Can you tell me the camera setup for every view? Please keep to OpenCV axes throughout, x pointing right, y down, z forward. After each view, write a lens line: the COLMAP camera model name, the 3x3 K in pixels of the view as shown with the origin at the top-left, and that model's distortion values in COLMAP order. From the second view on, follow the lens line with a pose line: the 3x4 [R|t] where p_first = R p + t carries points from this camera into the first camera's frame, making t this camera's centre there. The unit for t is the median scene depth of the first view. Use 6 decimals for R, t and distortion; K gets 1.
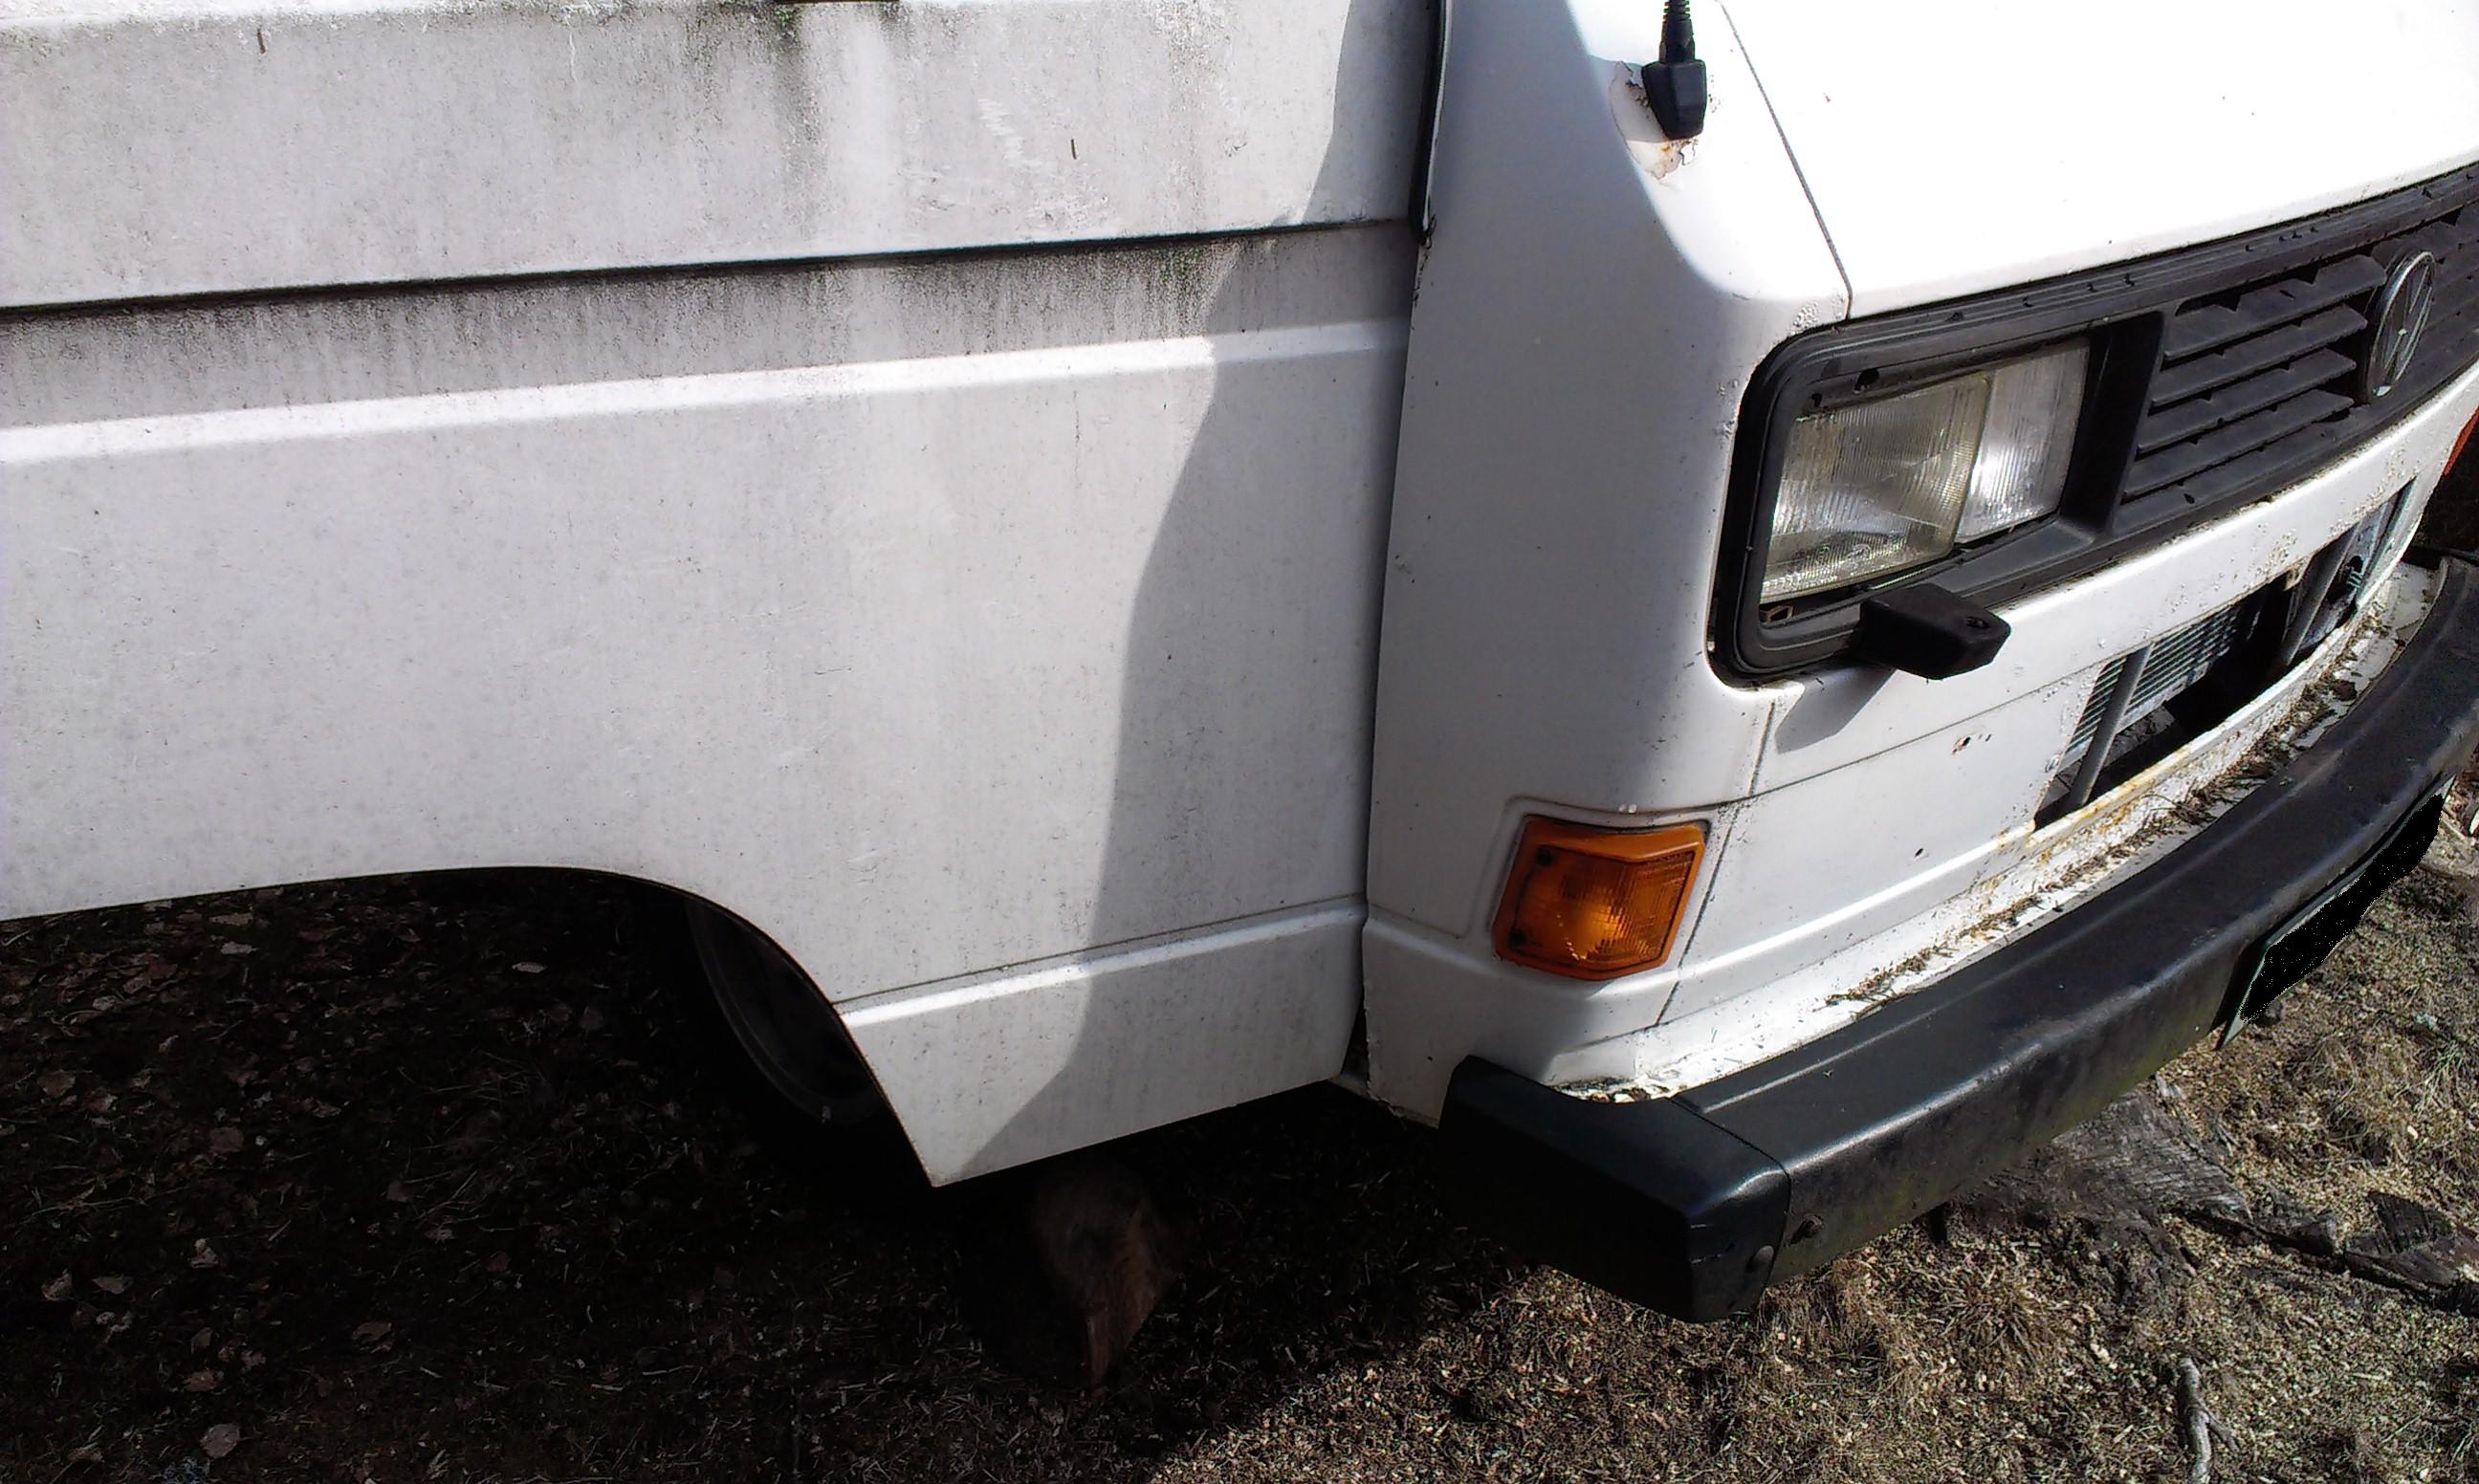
lens RADIAL K [[2037.1, 0, 1247.6], [0, 2037.1, 770.9], [0, 0, 1]] dist [0.113906, -0.200003]
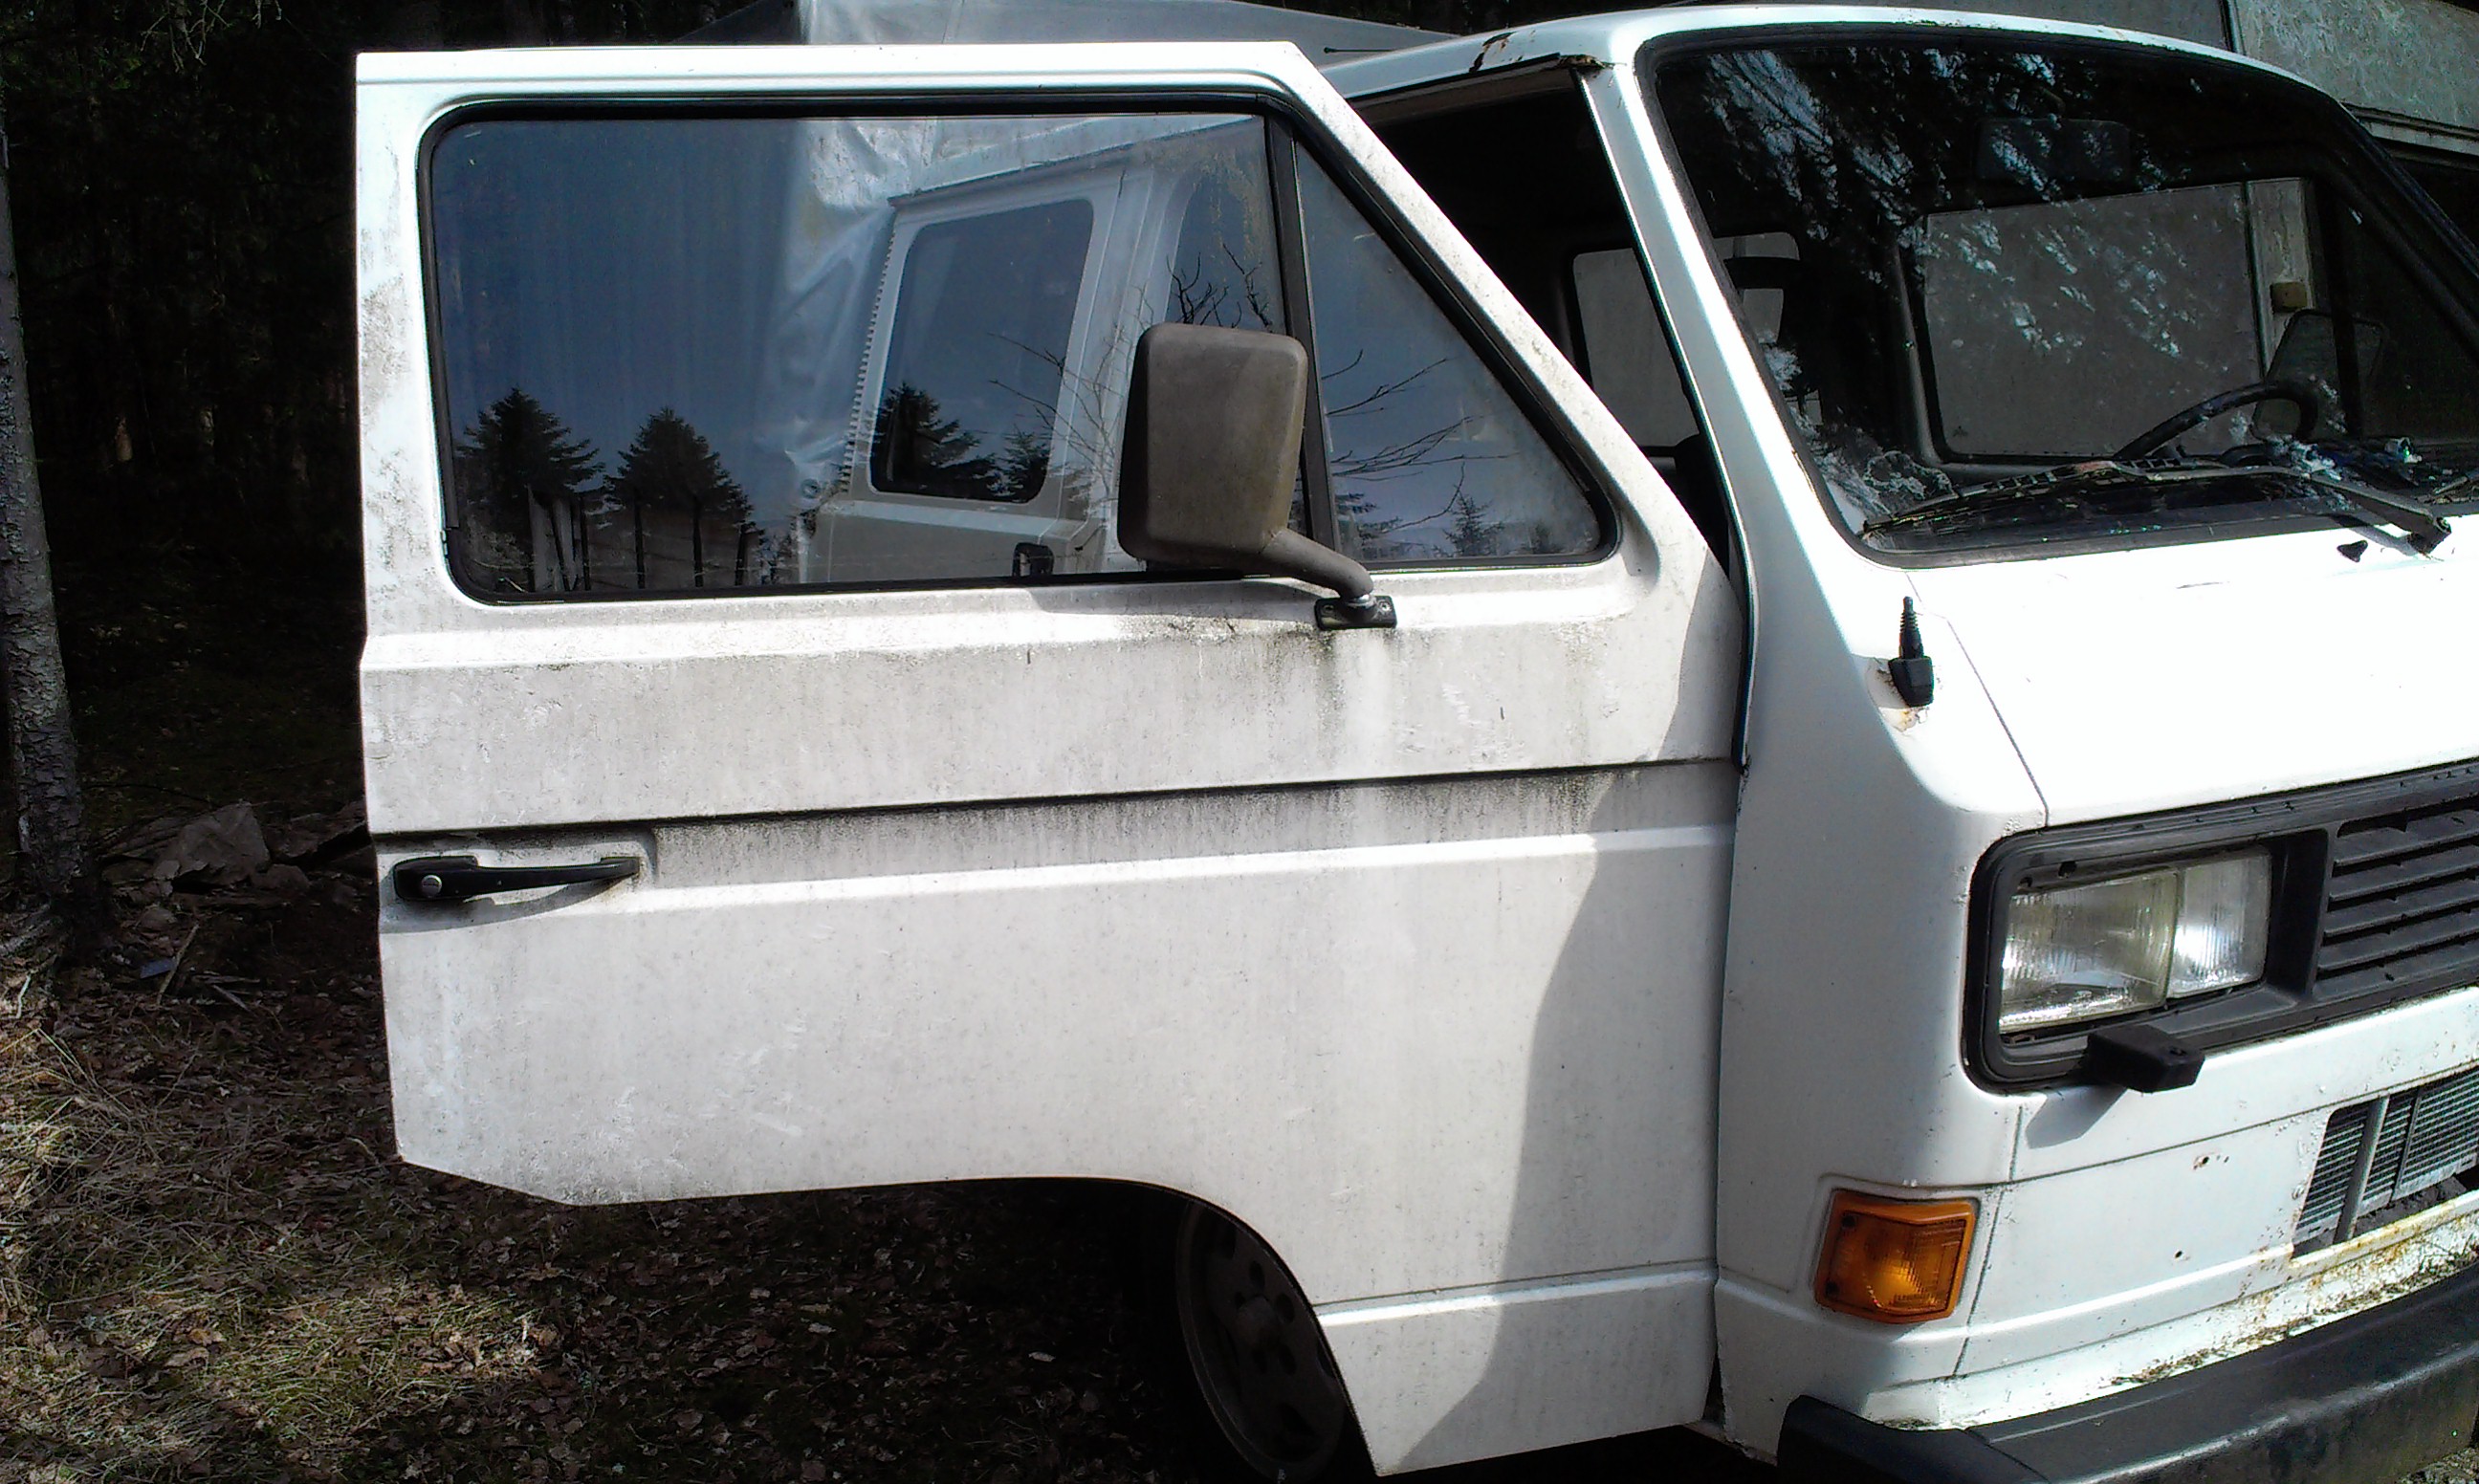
lens RADIAL K [[2037.1, 0, 1247.6], [0, 2037.1, 770.9], [0, 0, 1]] dist [0.113906, -0.200003]
pose [[0.978472, 0.002767, -0.206359, 0.040437], [-0.056398, 0.965435, -0.254468, 0.126234], [0.198522, 0.260628, 0.944808, -0.428570]]
